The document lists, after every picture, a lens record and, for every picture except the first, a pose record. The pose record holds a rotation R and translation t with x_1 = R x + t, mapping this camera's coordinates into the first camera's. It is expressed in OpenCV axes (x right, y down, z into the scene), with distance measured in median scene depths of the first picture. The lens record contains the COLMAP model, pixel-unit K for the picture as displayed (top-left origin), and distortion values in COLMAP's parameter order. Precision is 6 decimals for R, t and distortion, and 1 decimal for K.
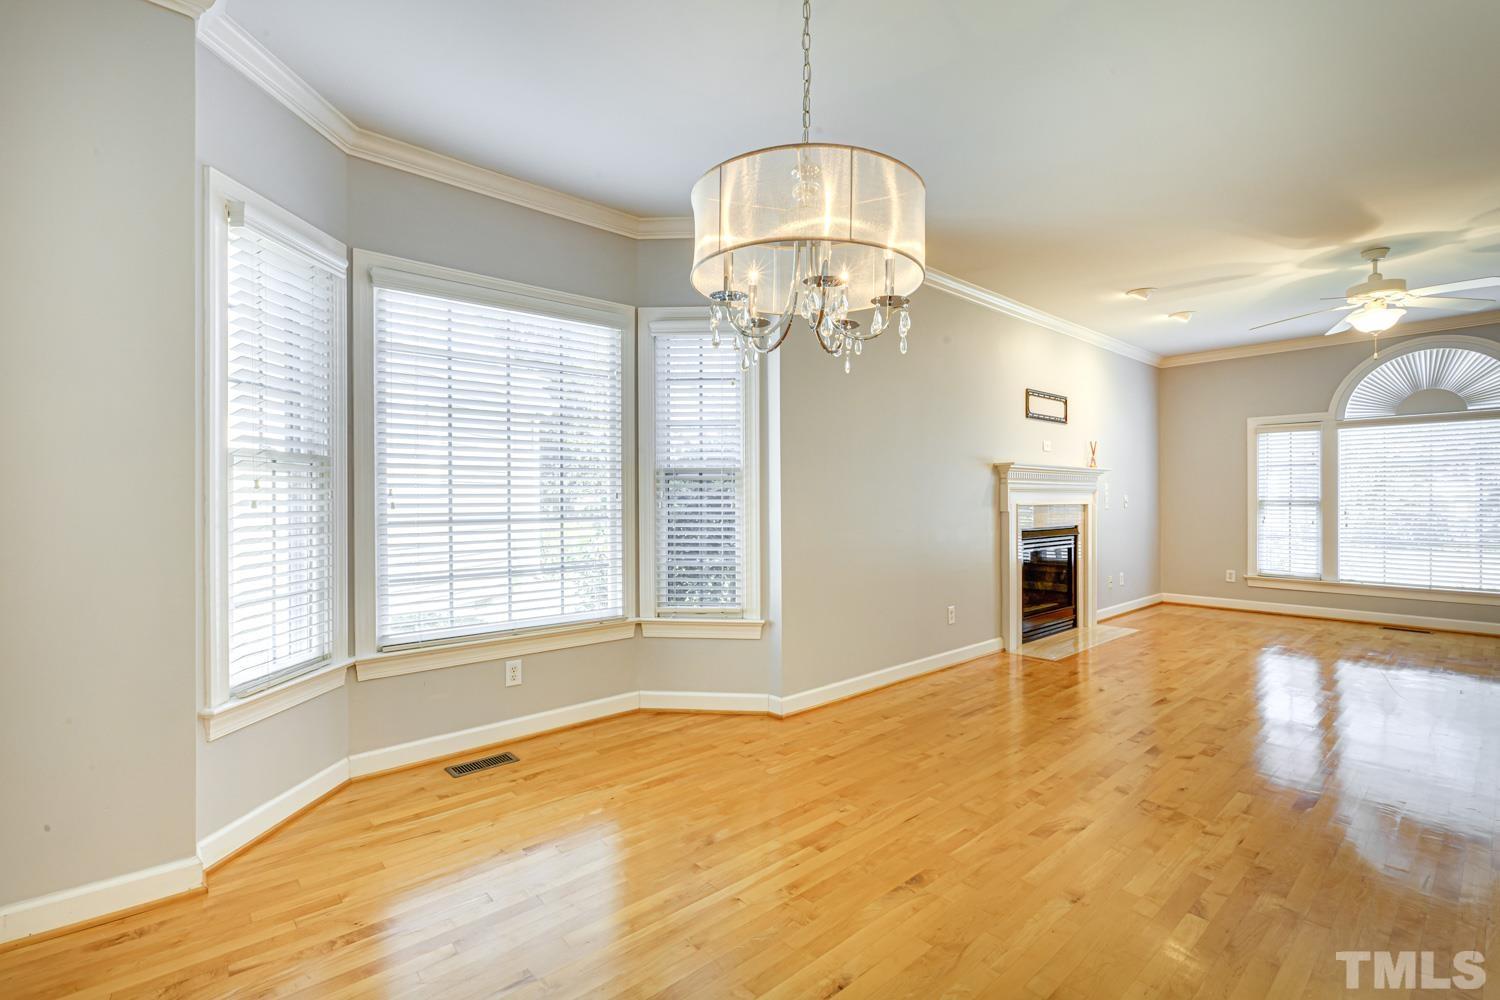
lens RADIAL K [[677.8, 0, 751.9], [0, 677.8, 498.8], [0, 0, 1]] dist [-0.001681, 0.000491]
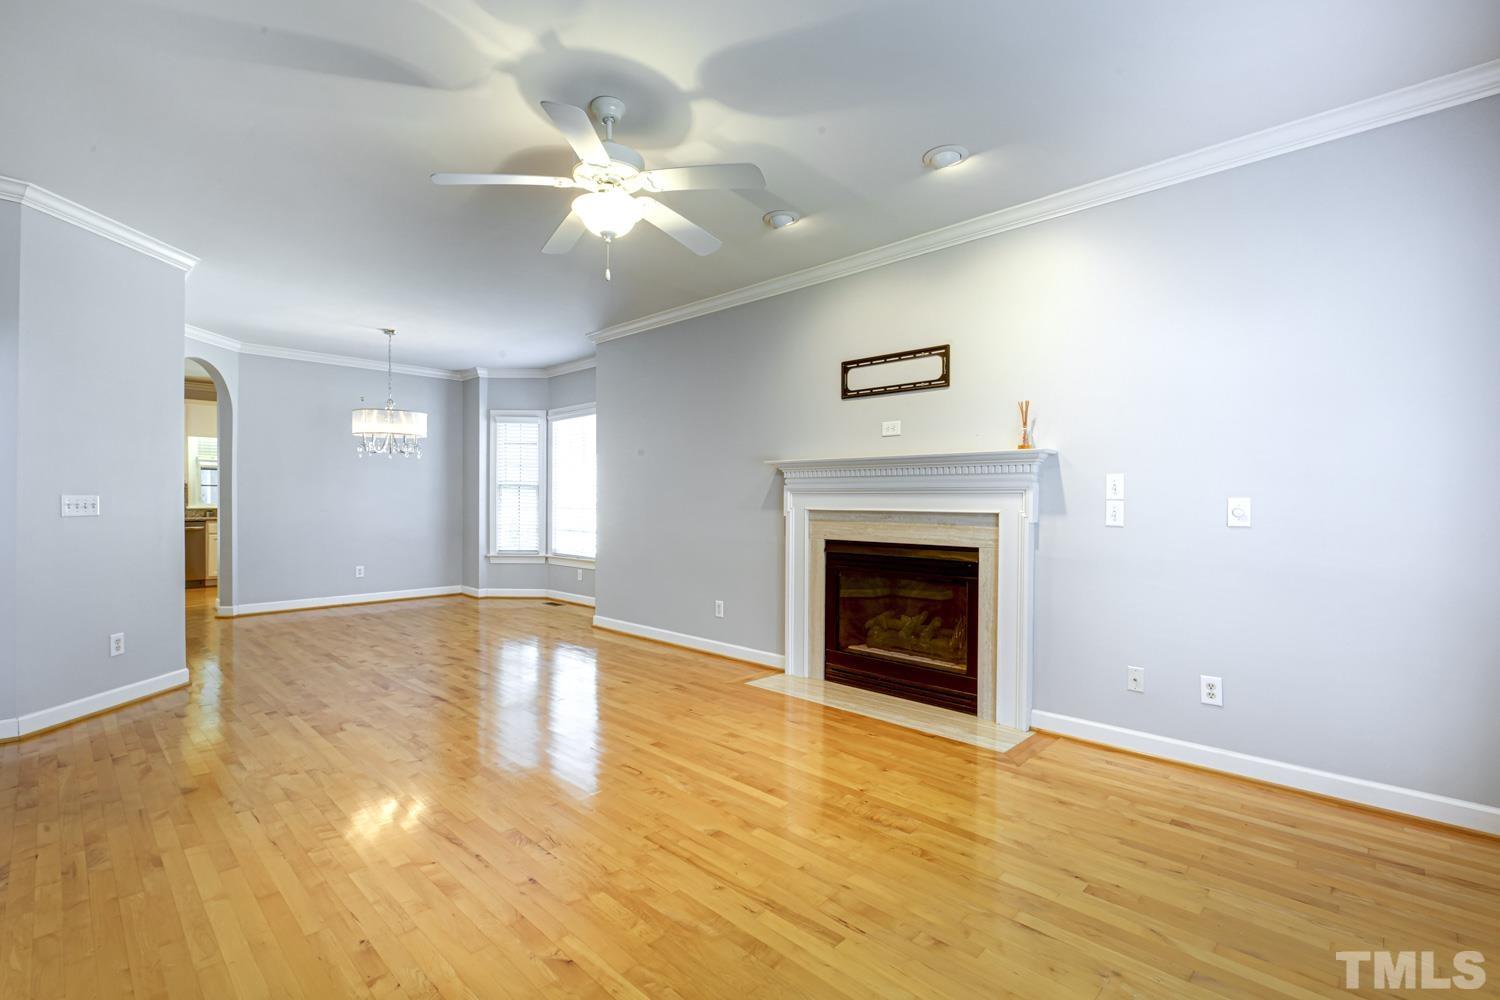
lens RADIAL K [[677.8, 0, 750.1], [0, 677.8, 507.5], [0, 0, 1]] dist [-0.001681, 0.000491]
pose [[0.088830, 0.015351, -0.995929, 1.018327], [-0.003183, 0.999881, 0.015128, -0.005059], [0.996042, 0.001826, 0.088868, 0.710335]]
